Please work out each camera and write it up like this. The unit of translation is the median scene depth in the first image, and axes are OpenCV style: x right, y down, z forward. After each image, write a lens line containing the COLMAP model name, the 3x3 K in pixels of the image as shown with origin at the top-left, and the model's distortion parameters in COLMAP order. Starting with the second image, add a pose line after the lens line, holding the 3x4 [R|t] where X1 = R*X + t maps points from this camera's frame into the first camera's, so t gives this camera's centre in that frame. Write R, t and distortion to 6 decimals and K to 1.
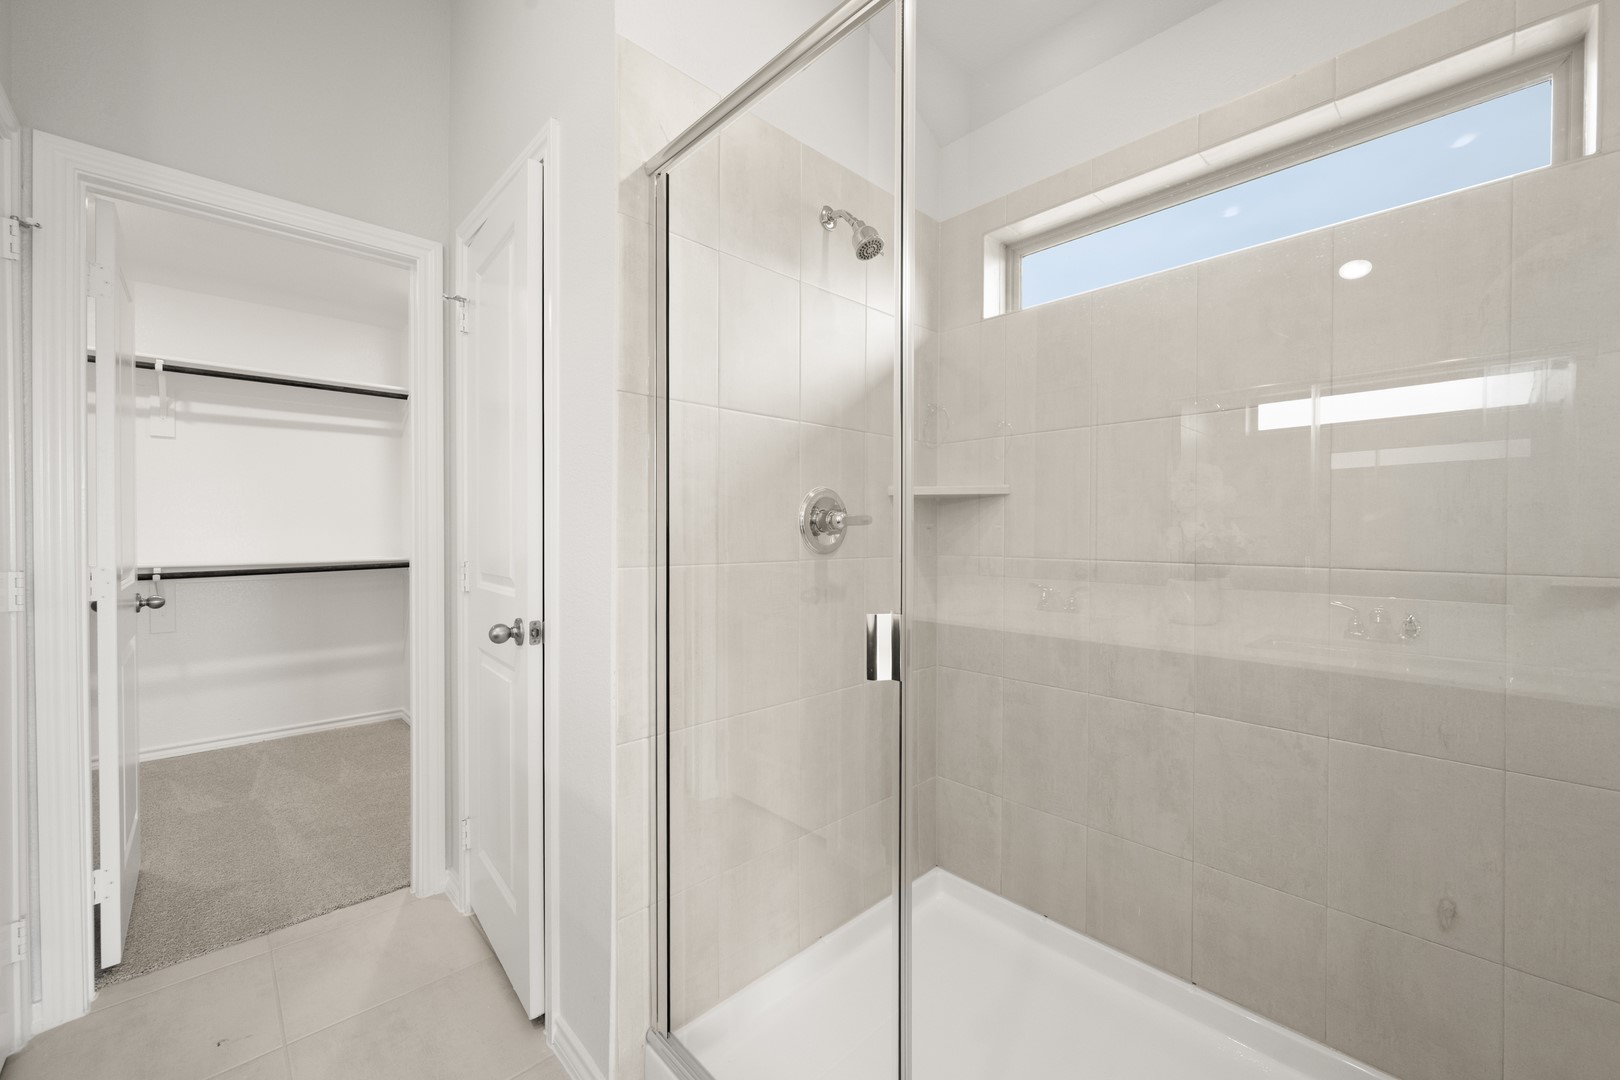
lens RADIAL K [[638.8, 0, 807.0], [0, 638.8, 537.3], [0, 0, 1]] dist [0.000794, -0.000325]
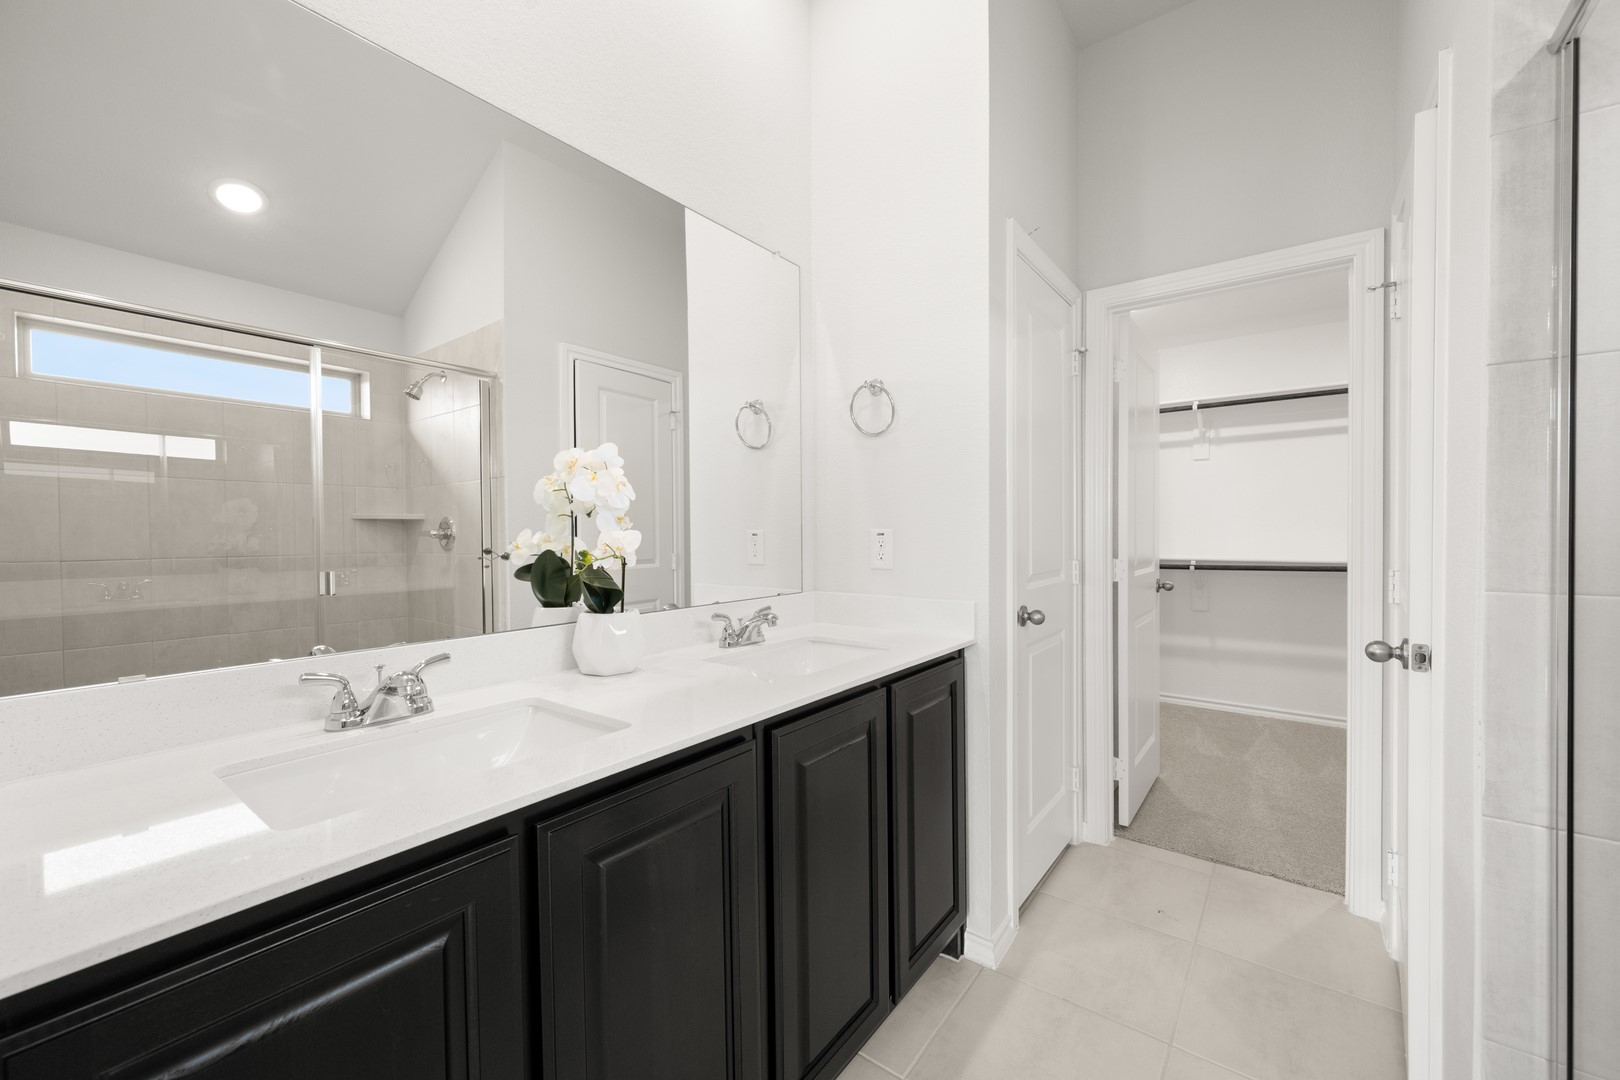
lens RADIAL K [[638.8, 0, 817.1], [0, 638.8, 534.8], [0, 0, 1]] dist [0.000794, -0.000325]
pose [[0.159494, 0.006056, -0.987180, 0.223110], [-0.002495, 0.999980, 0.005732, -0.015425], [0.987196, 0.001549, 0.159506, 0.040185]]
